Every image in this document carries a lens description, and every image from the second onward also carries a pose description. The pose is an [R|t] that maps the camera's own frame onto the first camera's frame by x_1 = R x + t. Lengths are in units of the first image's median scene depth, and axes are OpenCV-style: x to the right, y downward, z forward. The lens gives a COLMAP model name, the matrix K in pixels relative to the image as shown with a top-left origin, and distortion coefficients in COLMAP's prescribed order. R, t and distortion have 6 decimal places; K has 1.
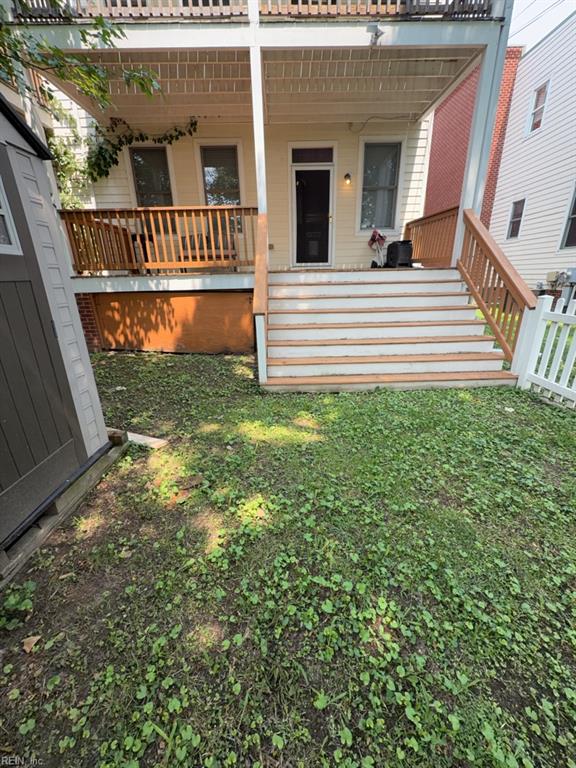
lens RADIAL K [[306.7, 0, 286.4], [0, 306.7, 381.6], [0, 0, 1]] dist [-0.001067, 0.000287]
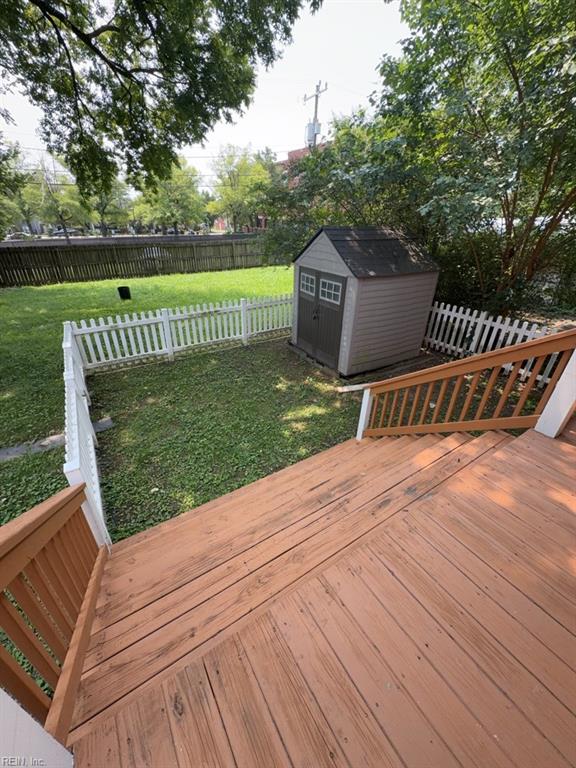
lens RADIAL K [[306.7, 0, 286.3], [0, 306.7, 383.2], [0, 0, 1]] dist [-0.001067, 0.000287]
pose [[-0.853577, 0.244448, -0.460056, 0.385115], [-0.180478, 0.689648, 0.701294, -0.541856], [0.488707, 0.681638, -0.544551, 0.811194]]
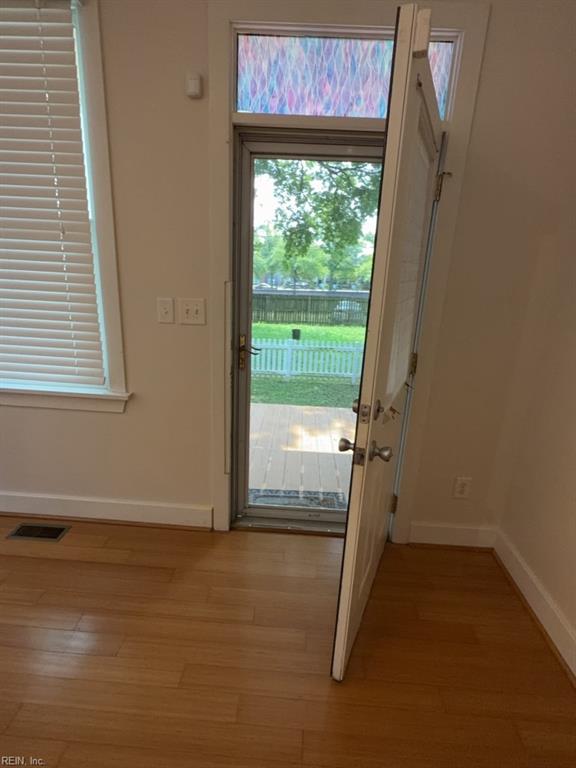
lens RADIAL K [[404.0, 0, 289.9], [0, 404.0, 387.9], [0, 0, 1]] dist [0.004843, 0.000177]
pose [[-0.996877, -0.048214, 0.062539, 0.089138], [-0.002267, 0.809116, 0.587644, -0.774056], [-0.078934, 0.585667, -0.806699, 1.406608]]
